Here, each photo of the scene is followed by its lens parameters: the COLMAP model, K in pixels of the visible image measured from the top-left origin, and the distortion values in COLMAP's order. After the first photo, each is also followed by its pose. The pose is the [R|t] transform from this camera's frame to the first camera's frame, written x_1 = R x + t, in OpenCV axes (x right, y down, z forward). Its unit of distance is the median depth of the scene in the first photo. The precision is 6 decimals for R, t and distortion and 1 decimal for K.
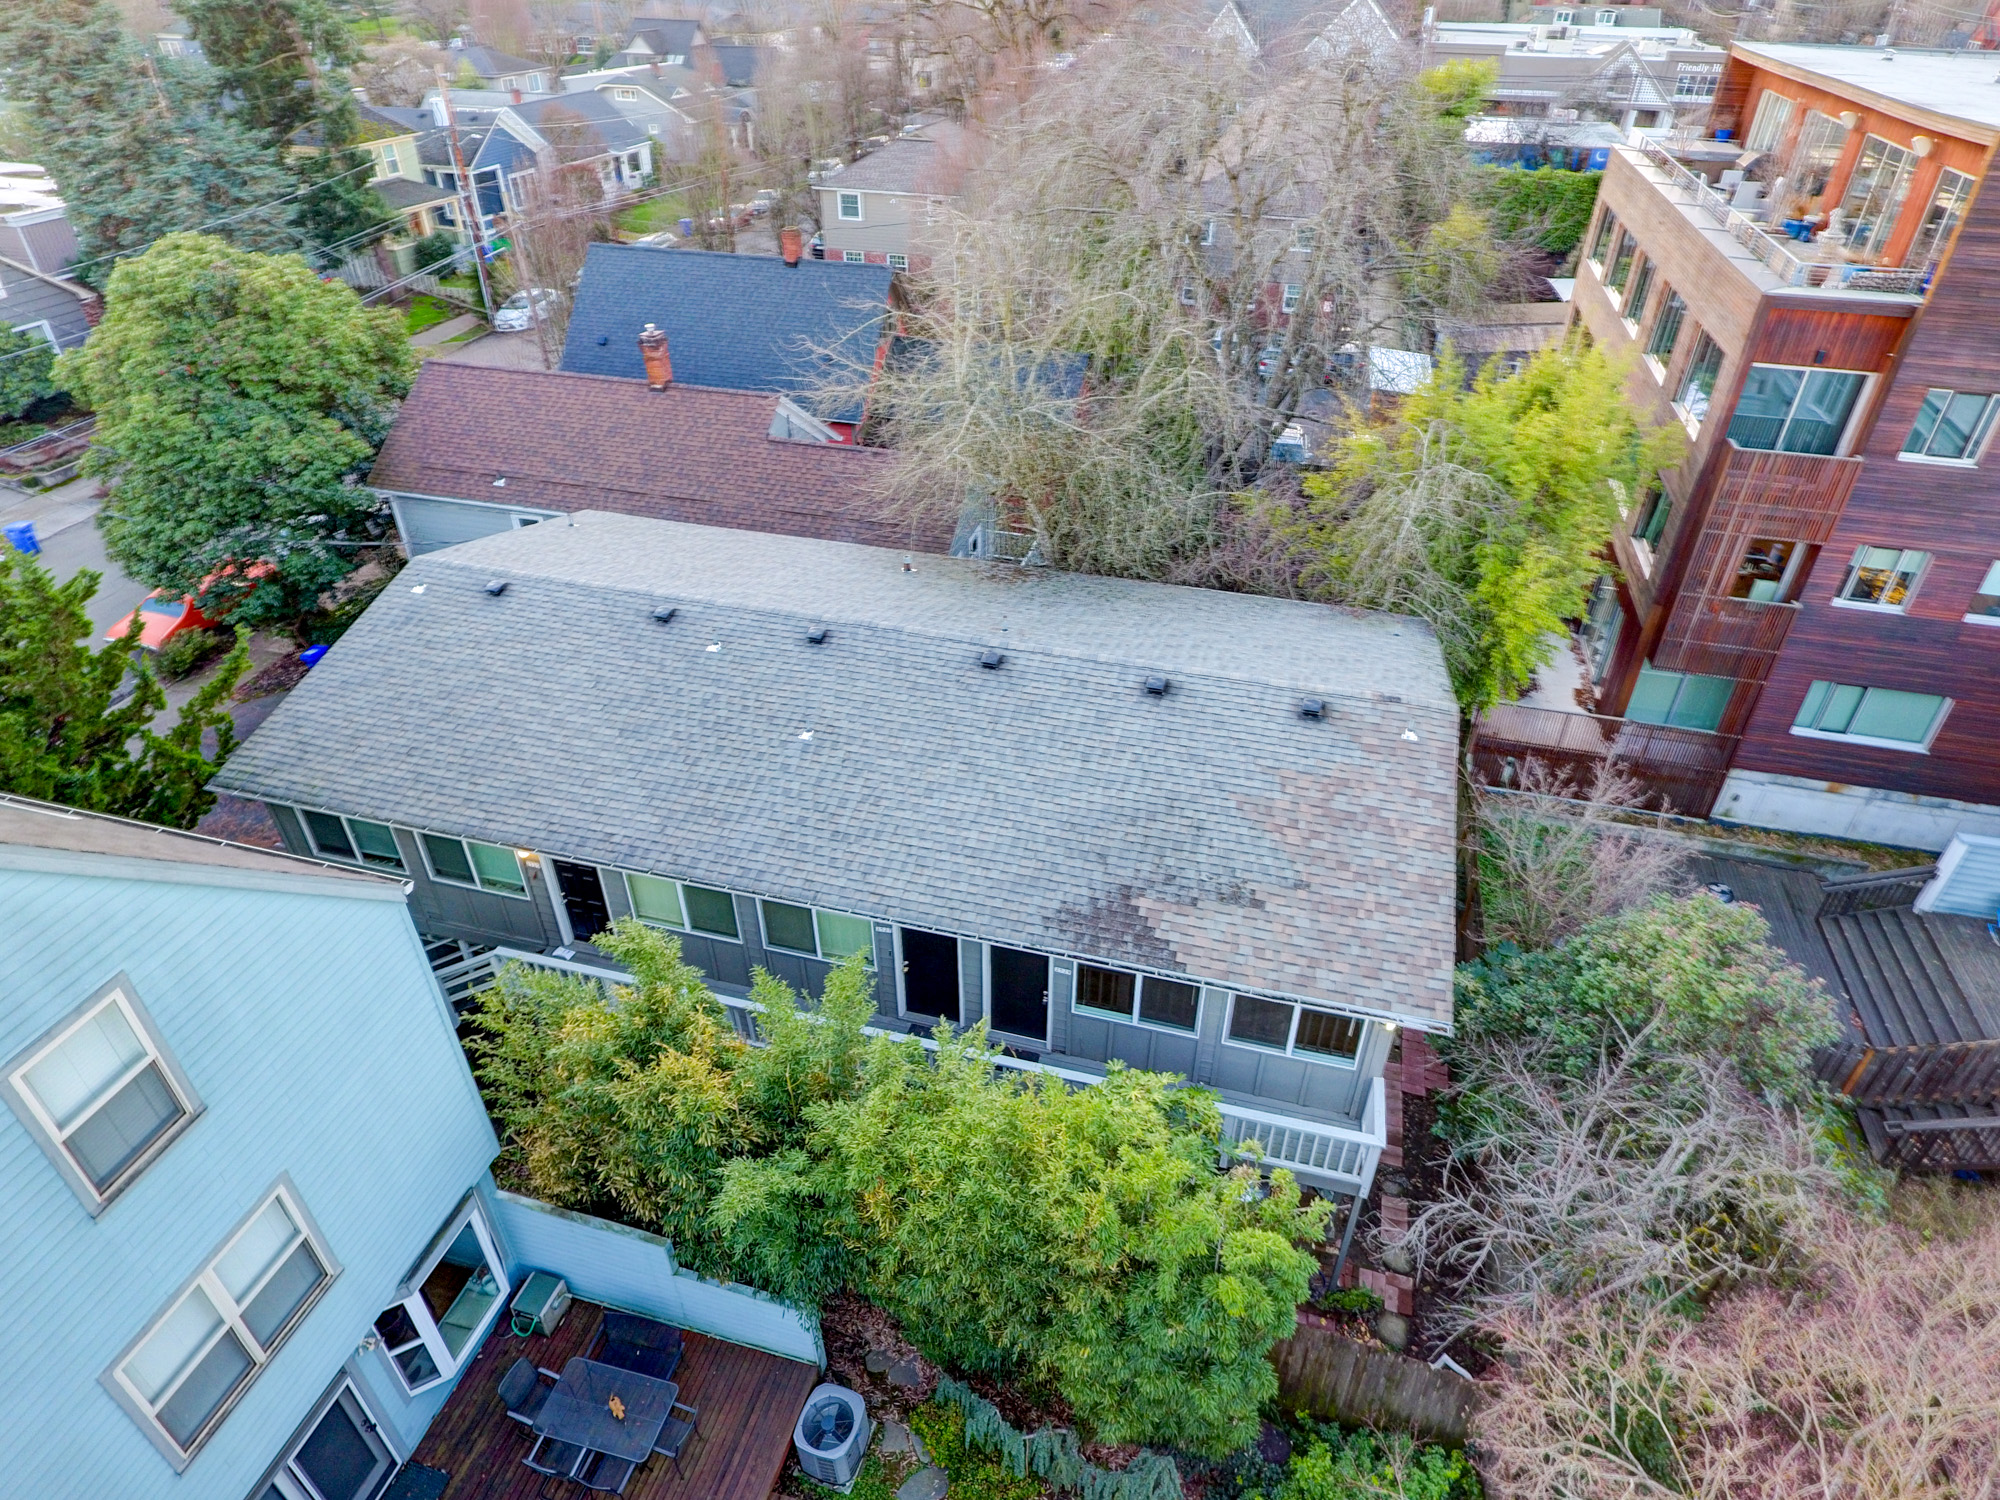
lens RADIAL K [[1175.1, 0, 1005.1], [0, 1175.1, 752.5], [0, 0, 1]] dist [-0.001686, 0.001689]
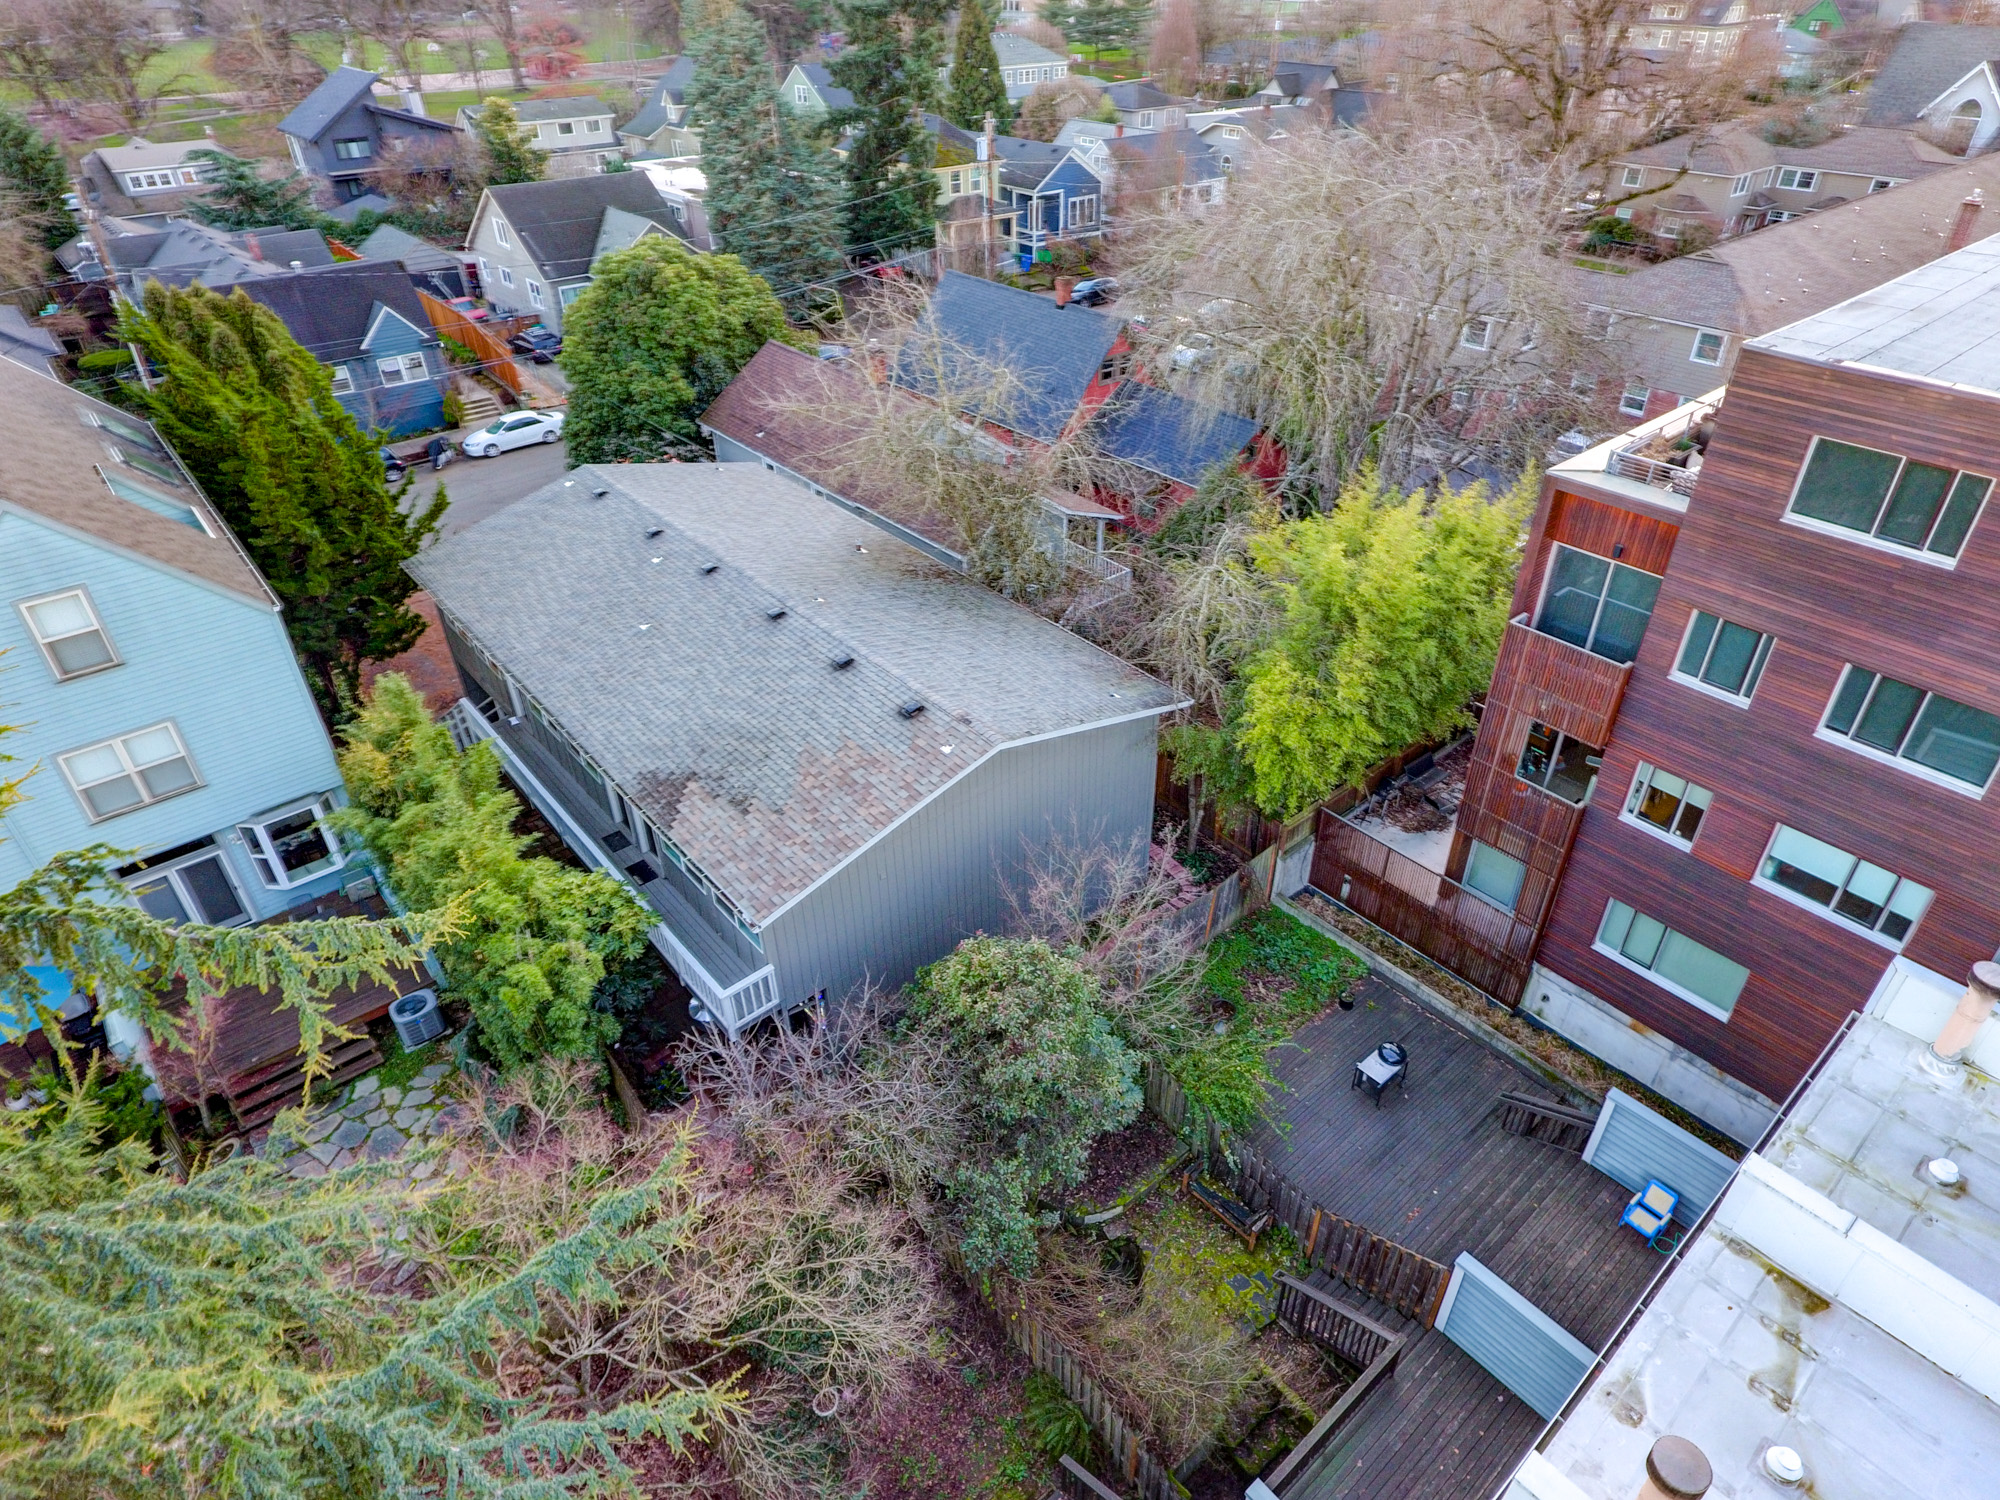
lens RADIAL K [[1175.1, 0, 1009.7], [0, 1175.1, 746.8], [0, 0, 1]] dist [-0.001686, 0.001689]
pose [[0.821143, 0.310210, -0.479055, 0.651262], [-0.315510, 0.946195, 0.071892, -0.083061], [0.475581, 0.092113, 0.874836, -0.037164]]
